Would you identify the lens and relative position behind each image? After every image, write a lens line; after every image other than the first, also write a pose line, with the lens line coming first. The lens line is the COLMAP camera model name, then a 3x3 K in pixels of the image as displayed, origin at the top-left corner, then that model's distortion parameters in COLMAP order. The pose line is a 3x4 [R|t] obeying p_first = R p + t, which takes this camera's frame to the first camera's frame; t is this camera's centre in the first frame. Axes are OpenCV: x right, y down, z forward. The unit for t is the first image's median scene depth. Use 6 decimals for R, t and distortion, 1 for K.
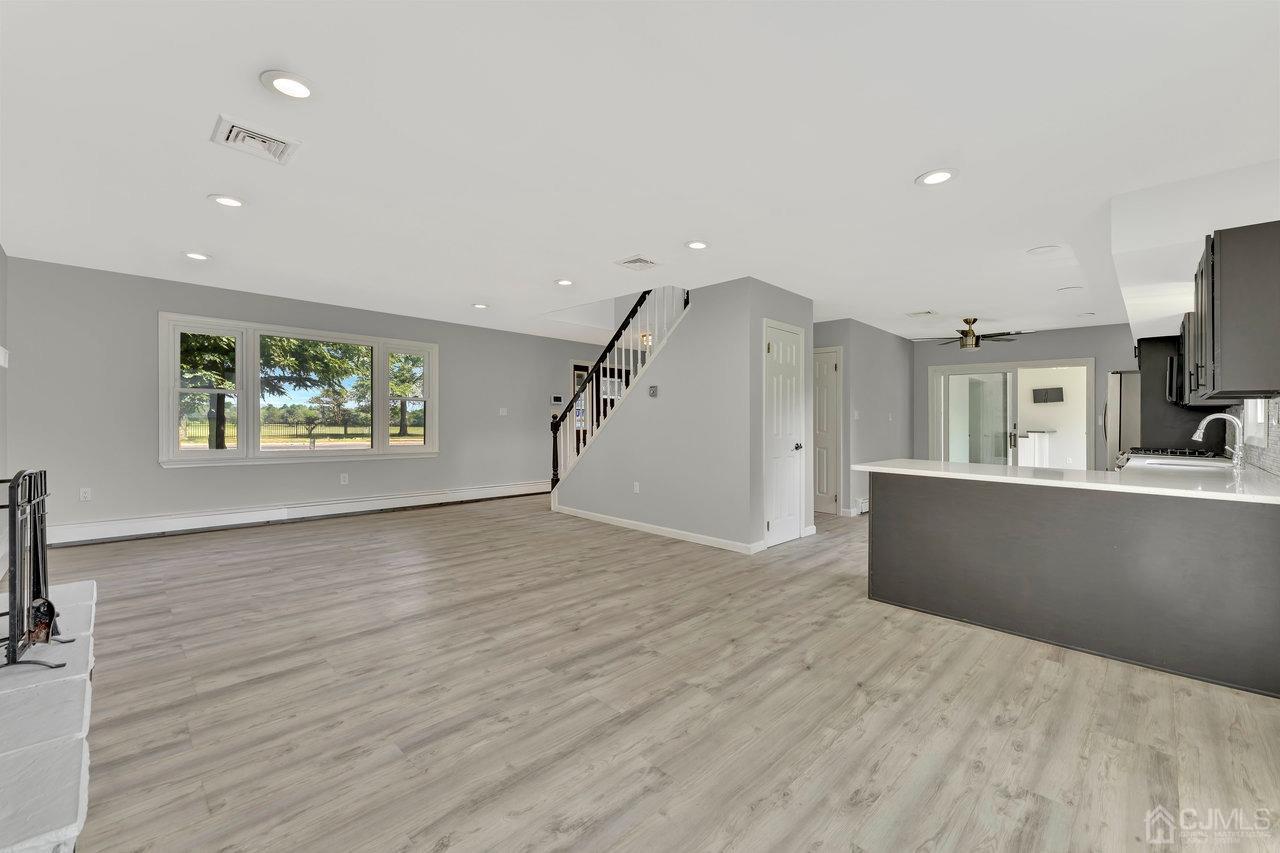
lens RADIAL K [[500.8, 0, 640.0], [0, 500.8, 426.5], [0, 0, 1]] dist [-0.000434, 0.000022]
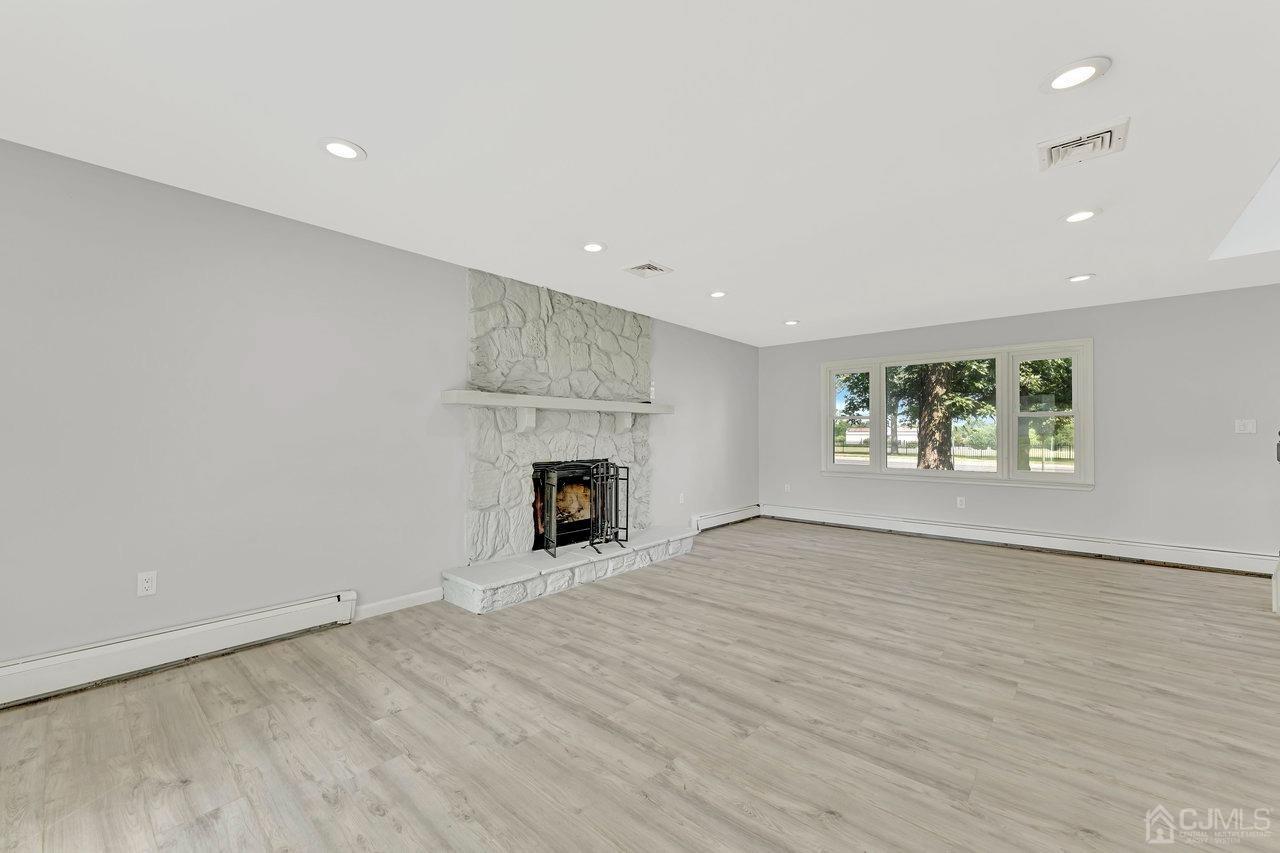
lens RADIAL K [[510.8, 0, 640.0], [0, 510.8, 426.5], [0, 0, 1]] dist [0.000115, 0.000058]
pose [[0.080619, -0.028971, -0.996324, 0.761301], [-0.015784, 0.999415, -0.030338, -0.000473], [0.996620, 0.018172, 0.080115, 0.710618]]
